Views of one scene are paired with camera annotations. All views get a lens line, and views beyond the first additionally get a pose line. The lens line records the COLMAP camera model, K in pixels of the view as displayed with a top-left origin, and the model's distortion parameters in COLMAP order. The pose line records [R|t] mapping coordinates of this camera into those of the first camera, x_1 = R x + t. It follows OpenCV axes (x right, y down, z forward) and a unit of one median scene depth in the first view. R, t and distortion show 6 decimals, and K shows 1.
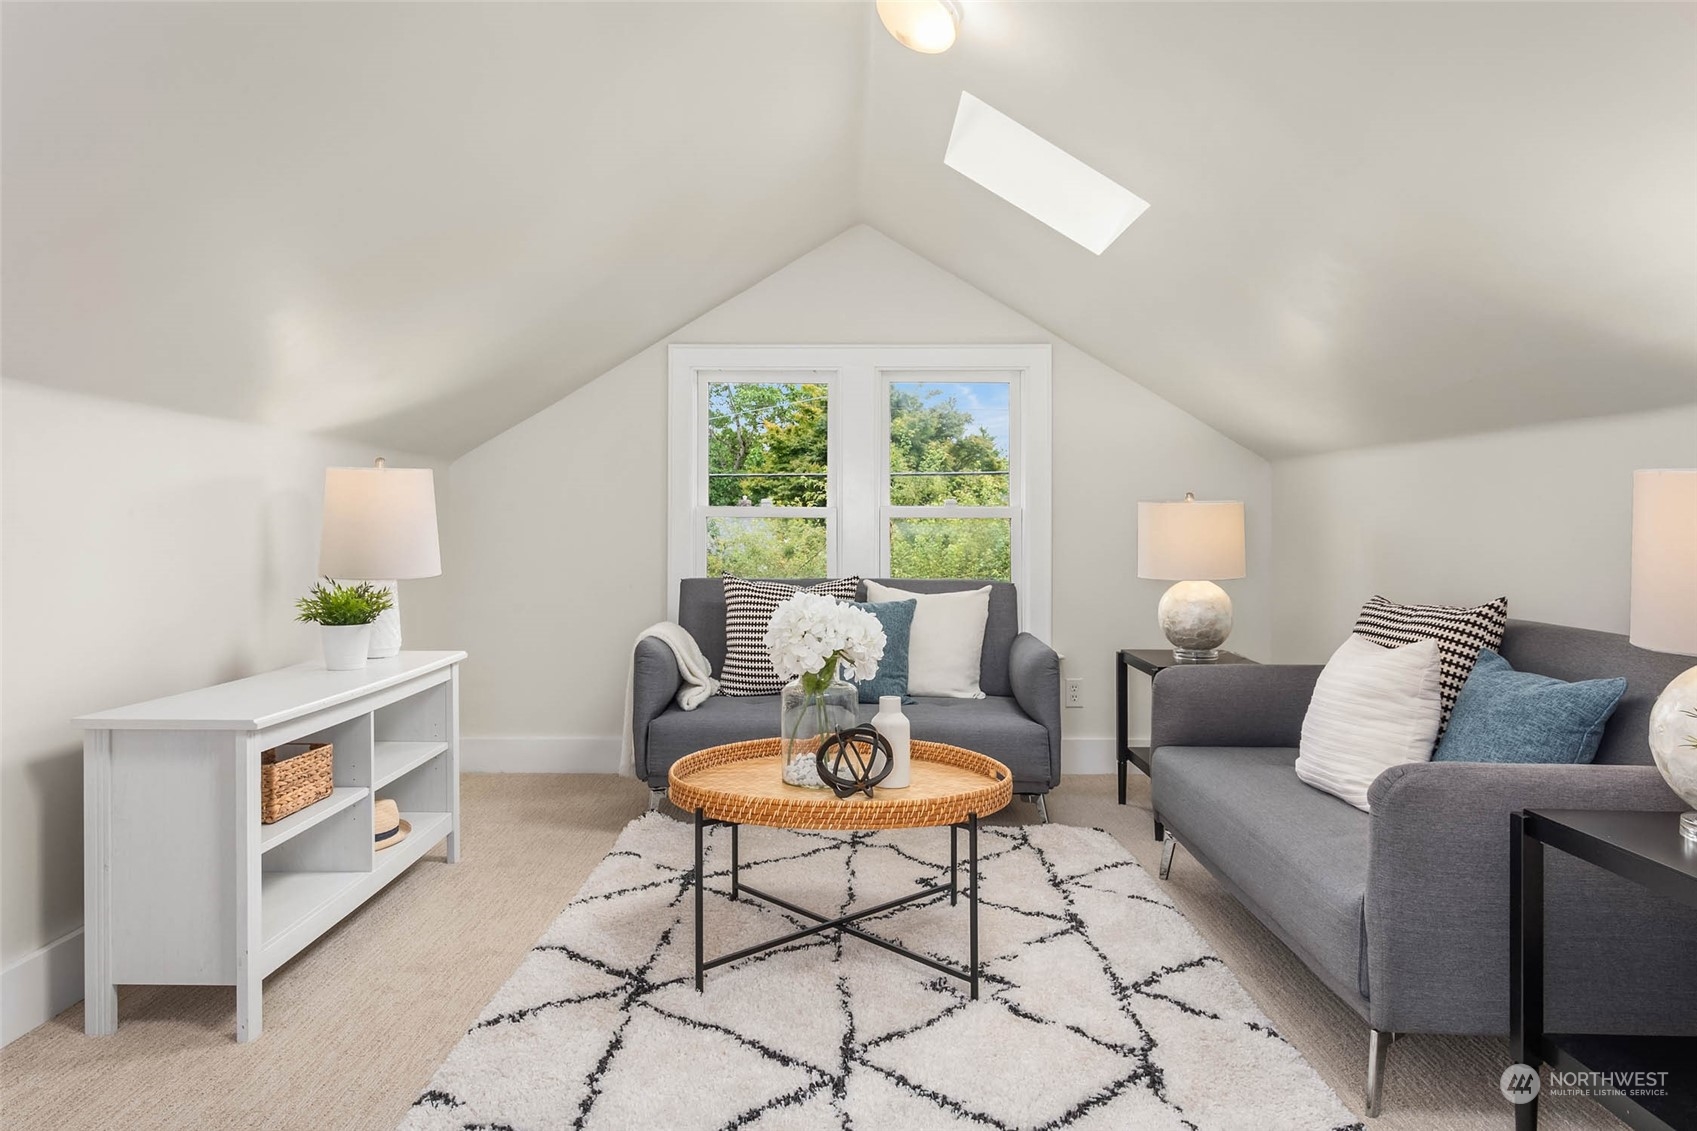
lens RADIAL K [[1114.3, 0, 886.0], [0, 1114.3, 517.5], [0, 0, 1]] dist [-0.000025, -0.000289]
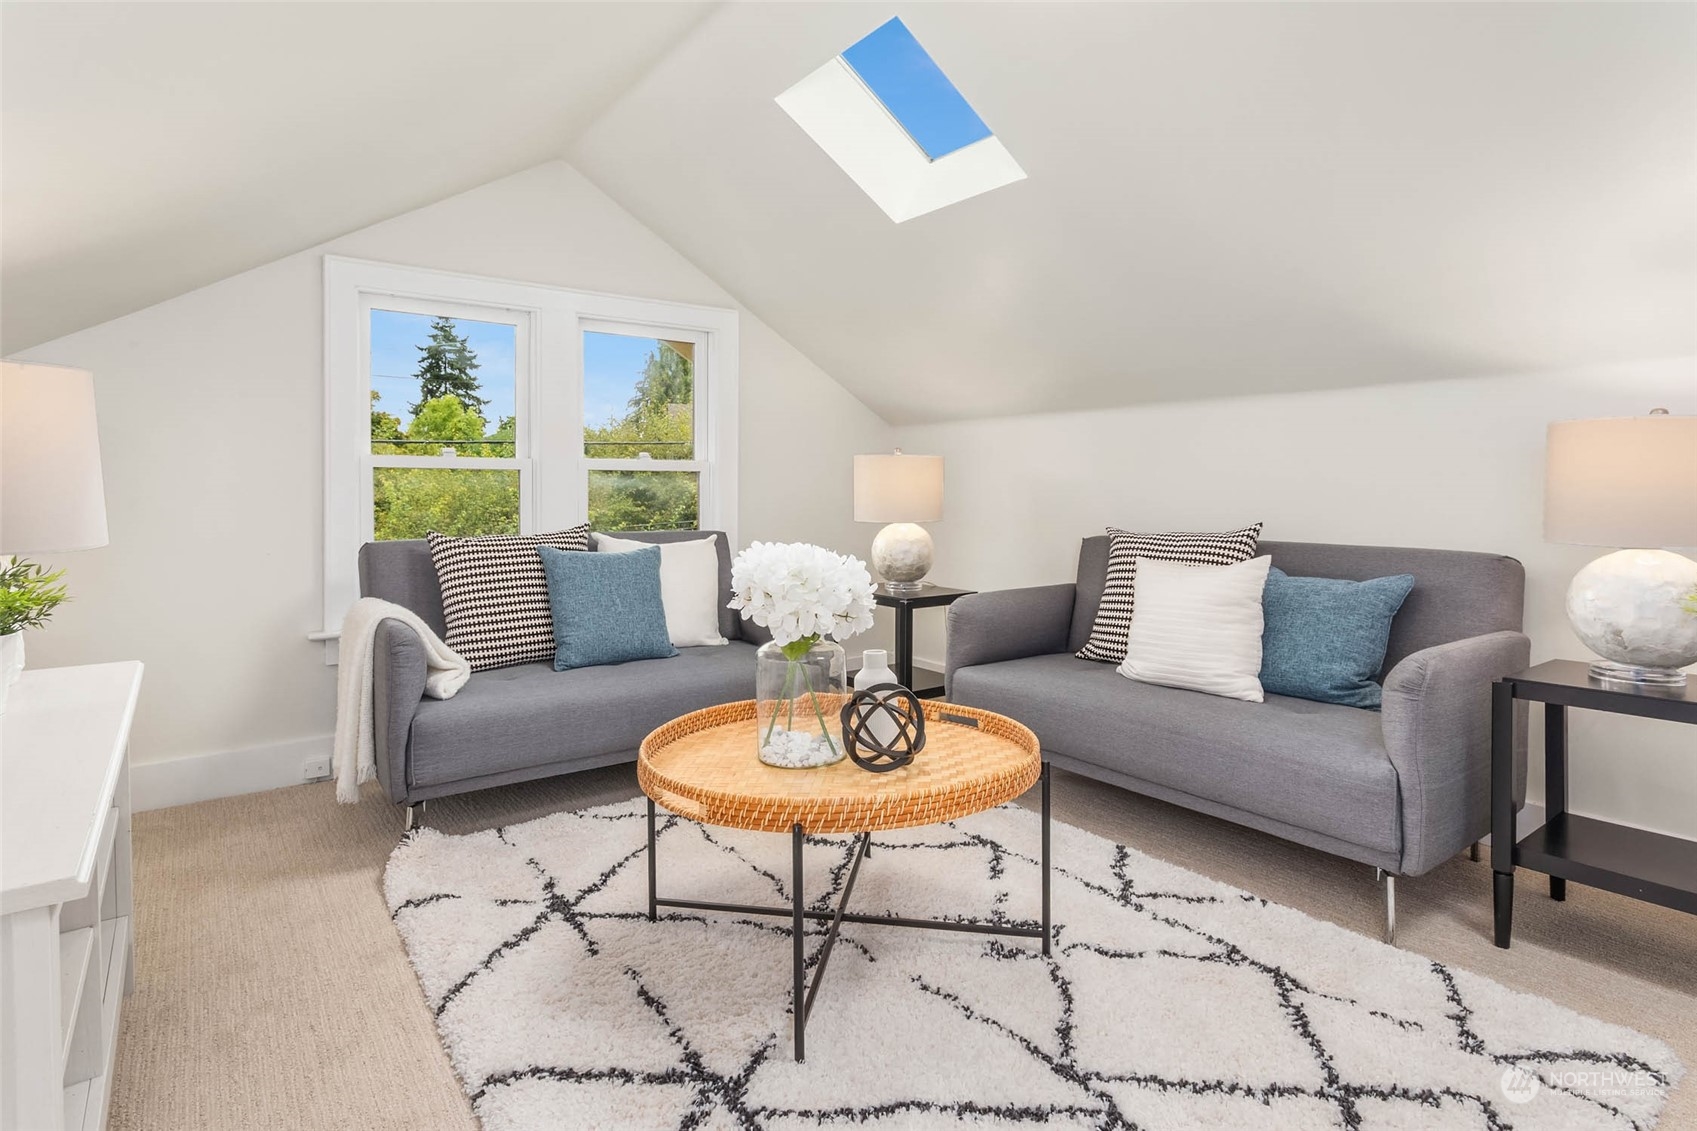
lens RADIAL K [[847.0, 0, 849.4], [0, 847.0, 499.2], [0, 0, 1]] dist [-0.005694, -0.000279]
pose [[0.803360, -0.009685, 0.595415, -0.439453], [0.001859, 0.999904, 0.013756, 0.028202], [-0.595491, -0.009944, 0.803300, 0.471751]]
